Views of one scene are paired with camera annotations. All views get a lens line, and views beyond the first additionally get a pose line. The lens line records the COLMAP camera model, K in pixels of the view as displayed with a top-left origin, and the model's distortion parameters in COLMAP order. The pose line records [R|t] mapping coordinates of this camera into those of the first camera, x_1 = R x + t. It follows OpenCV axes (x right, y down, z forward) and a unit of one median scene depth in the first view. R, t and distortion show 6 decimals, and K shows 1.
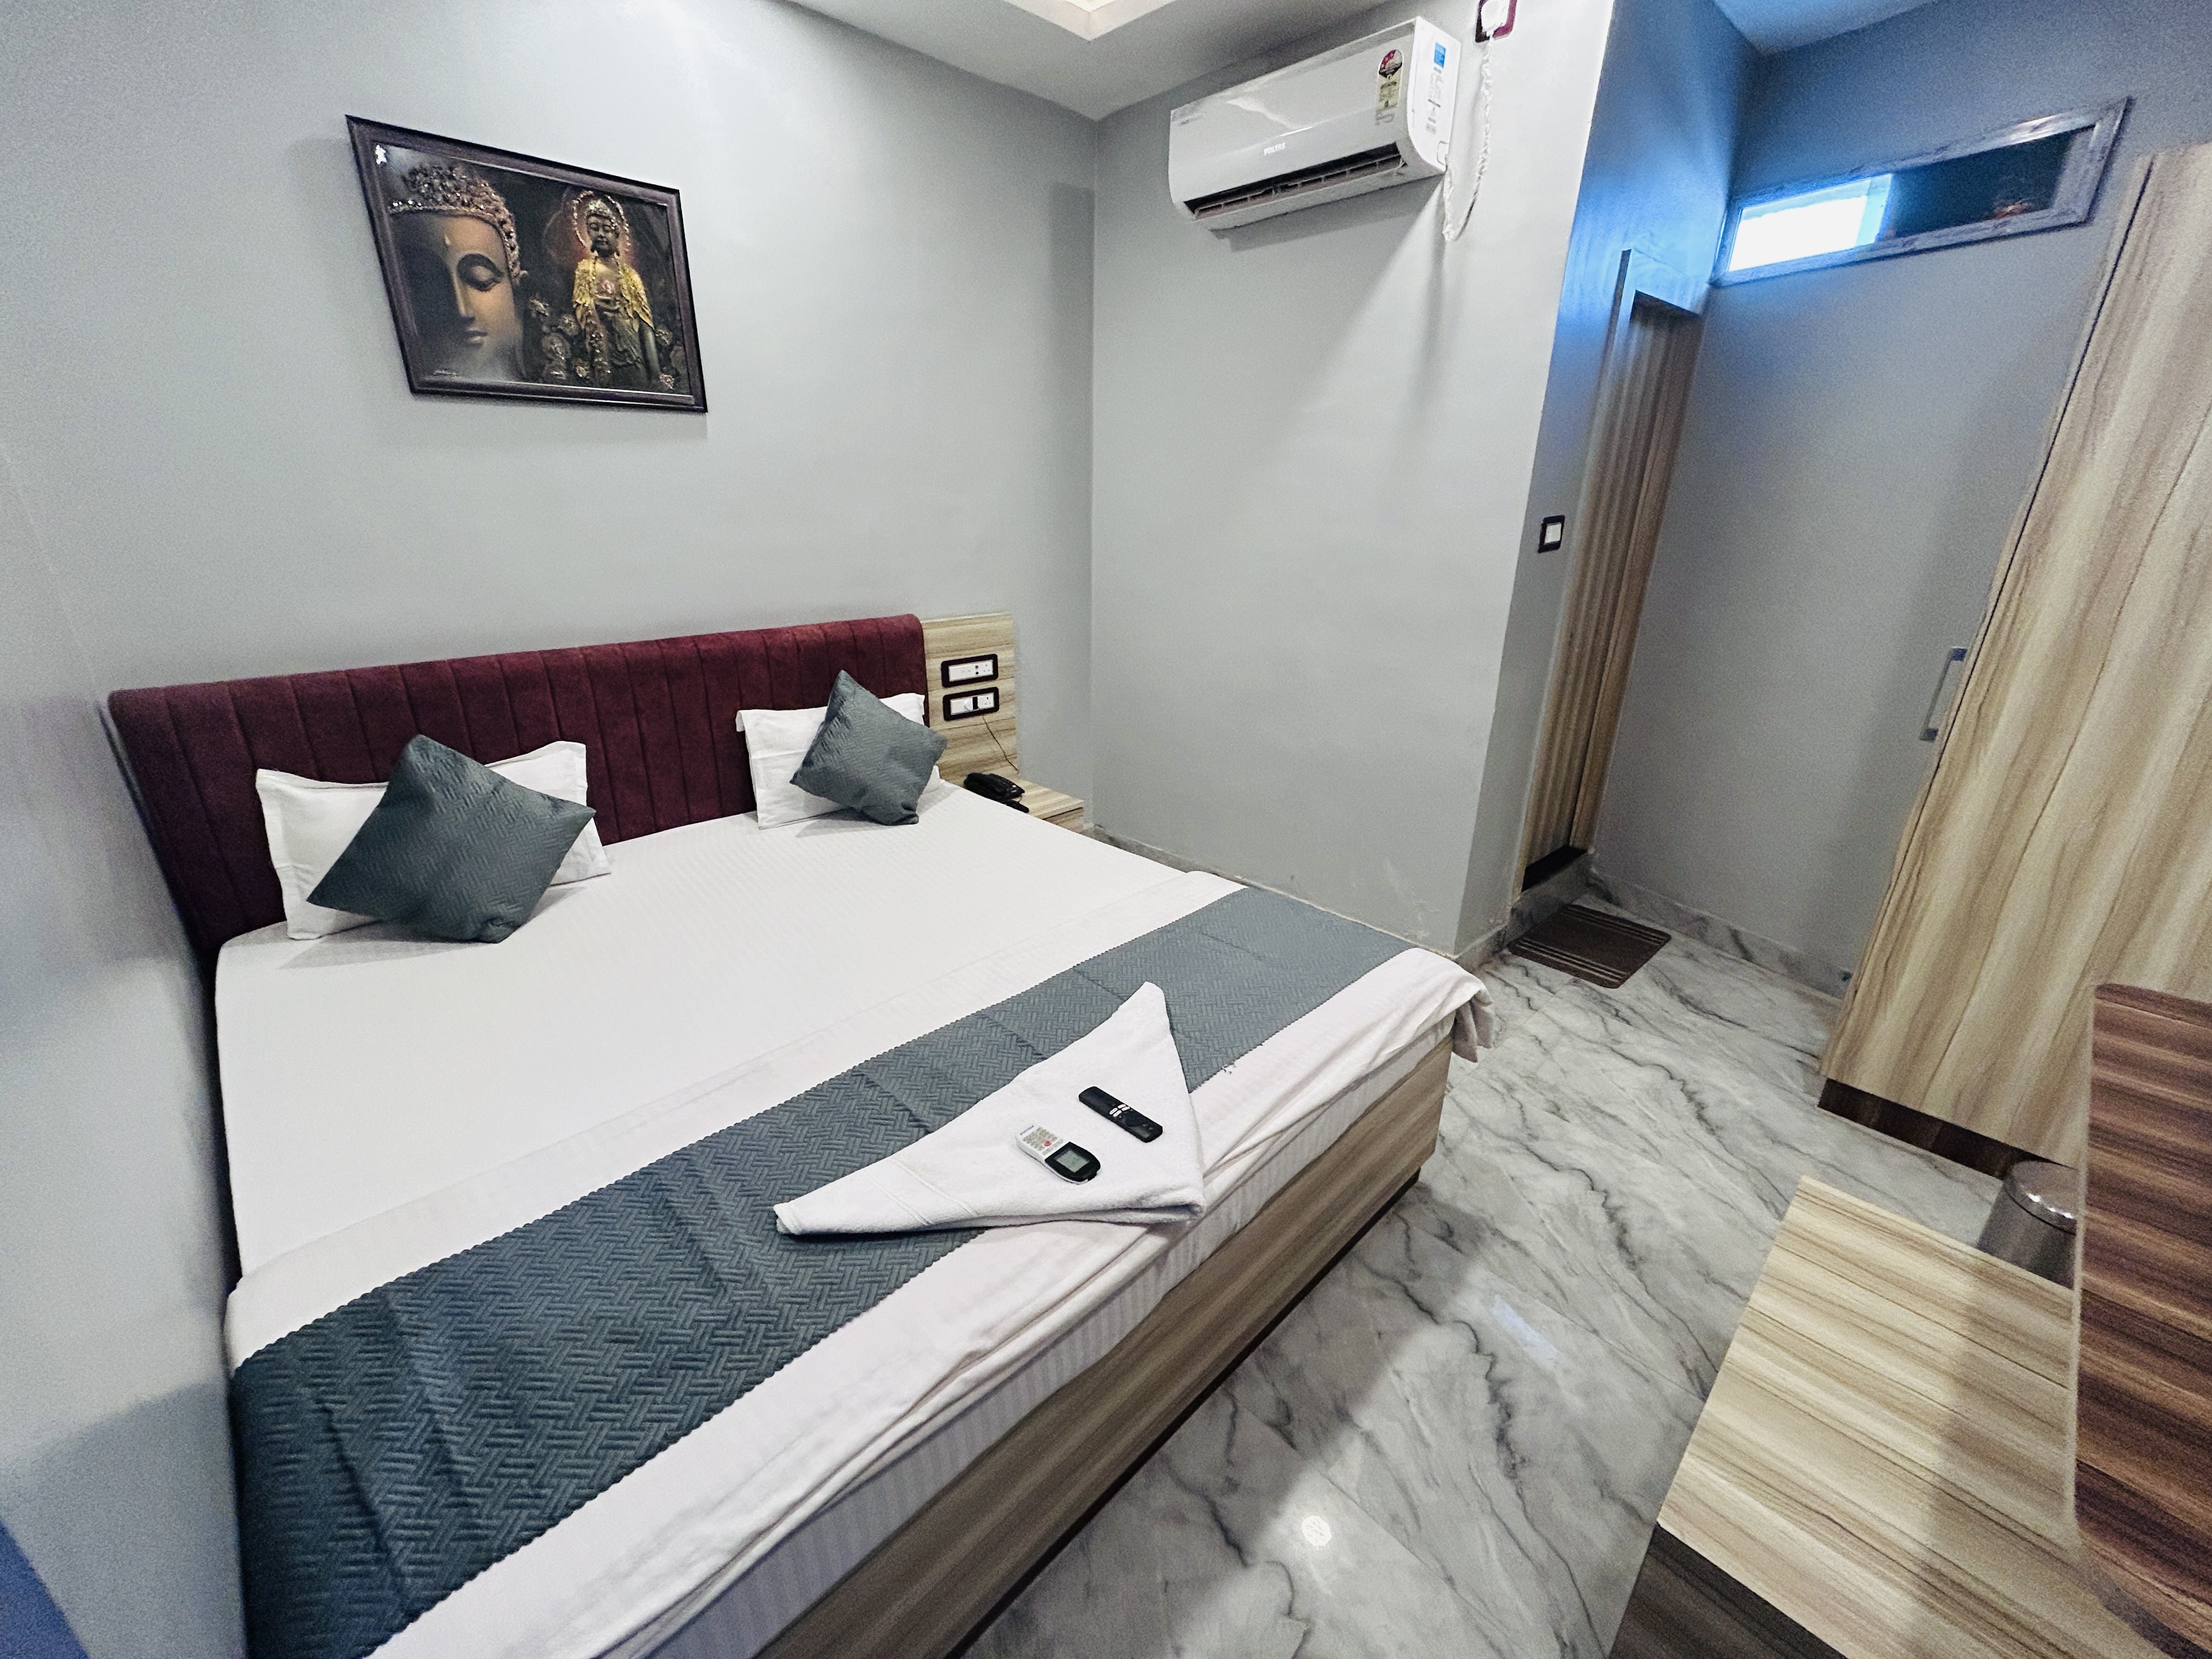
lens RADIAL K [[889.8, 0, 1106.0], [0, 889.8, 829.5], [0, 0, 1]] dist [-0.001172, 0.000403]
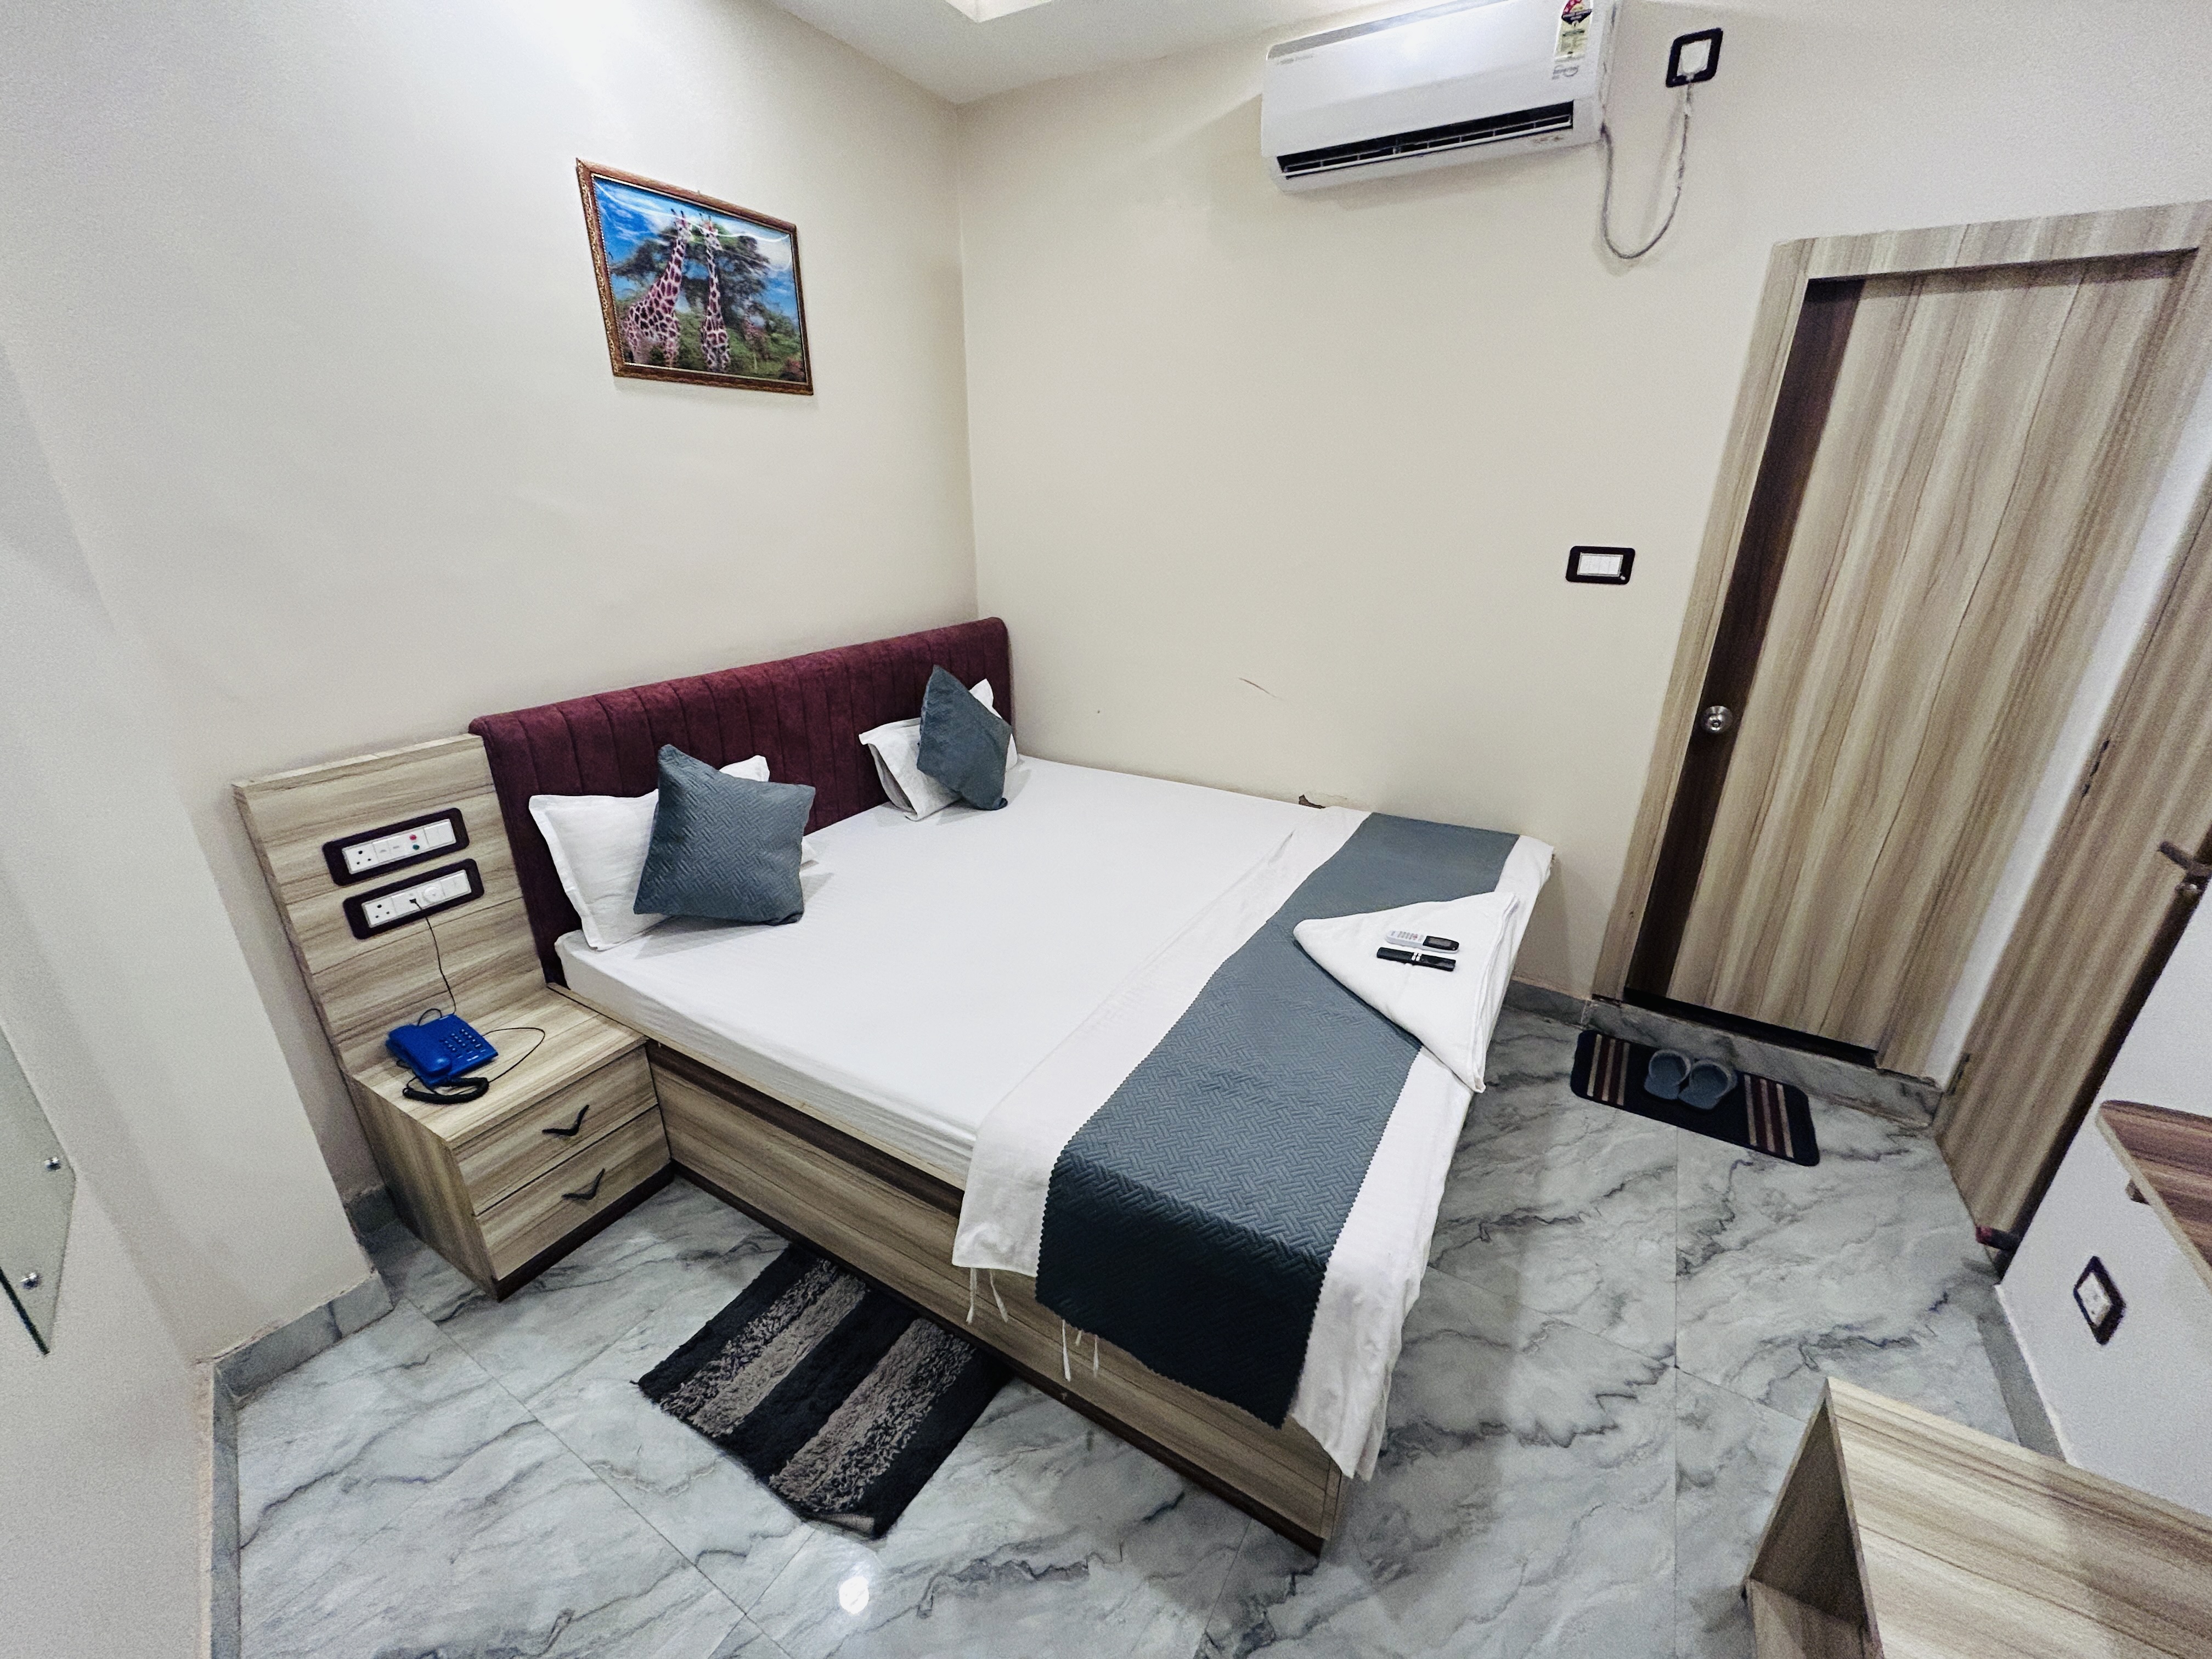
lens RADIAL K [[882.0, 0, 1113.0], [0, 882.0, 828.3], [0, 0, 1]] dist [-0.000294, 0.000265]
pose [[0.966001, -0.117961, 0.230060, 0.231962], [0.113099, 0.992993, 0.034257, -0.221257], [-0.232488, -0.007072, 0.972573, 0.471122]]
